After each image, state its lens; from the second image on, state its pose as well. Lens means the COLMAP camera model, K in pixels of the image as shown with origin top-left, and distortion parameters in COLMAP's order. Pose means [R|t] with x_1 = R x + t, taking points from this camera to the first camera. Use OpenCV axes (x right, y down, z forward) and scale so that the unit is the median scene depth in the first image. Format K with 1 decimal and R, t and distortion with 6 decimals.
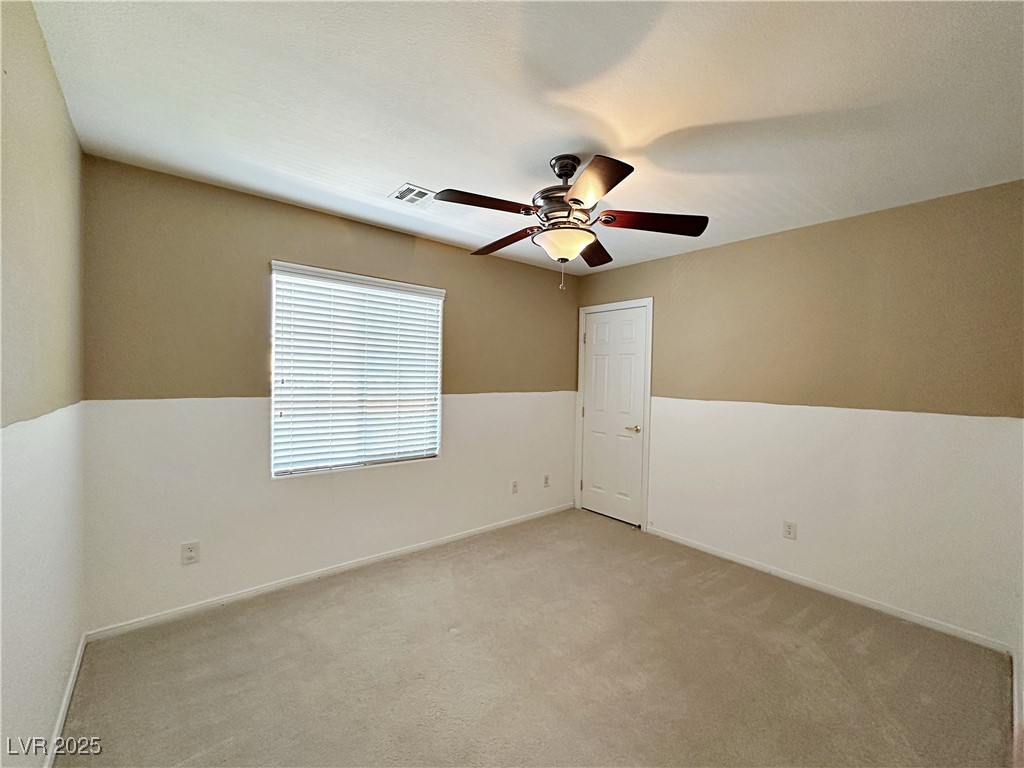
lens RADIAL K [[426.8, 0, 511.2], [0, 426.8, 384.4], [0, 0, 1]] dist [-0.001111, 0.000017]
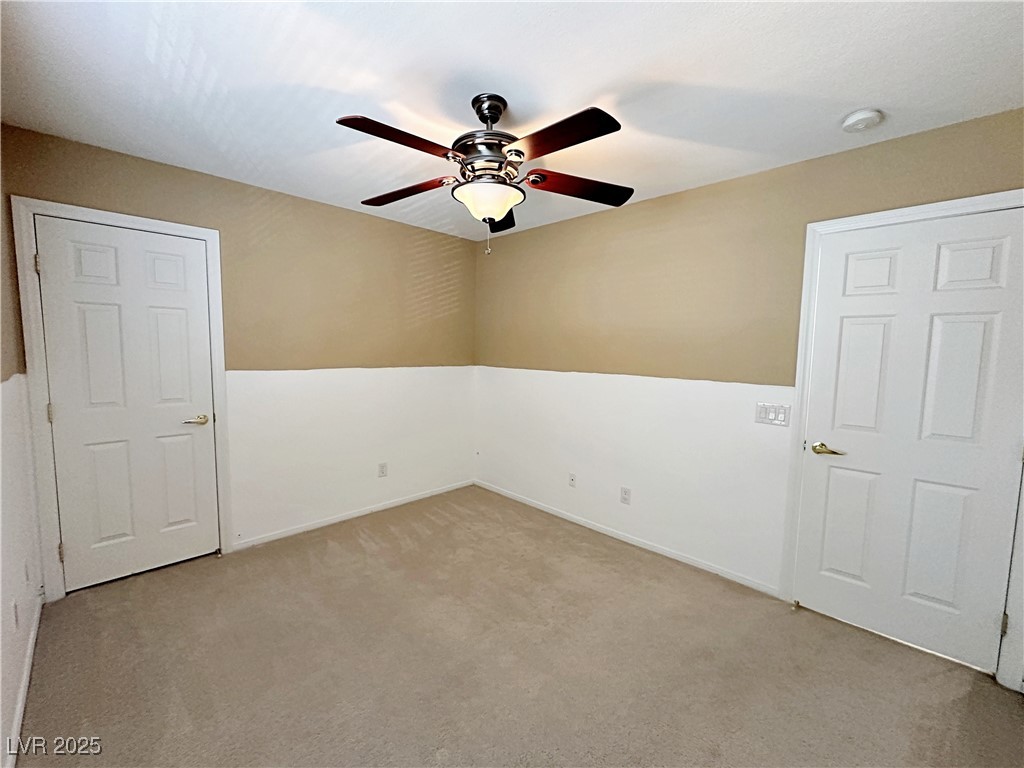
lens RADIAL K [[418.6, 0, 512.0], [0, 418.6, 384.0], [0, 0, 1]] dist [-0.000189, 0.000129]
pose [[-0.099068, -0.100331, 0.990010, -0.450572], [0.007878, 0.994794, 0.101604, -0.018378], [-0.995050, 0.017865, -0.097761, 0.608180]]
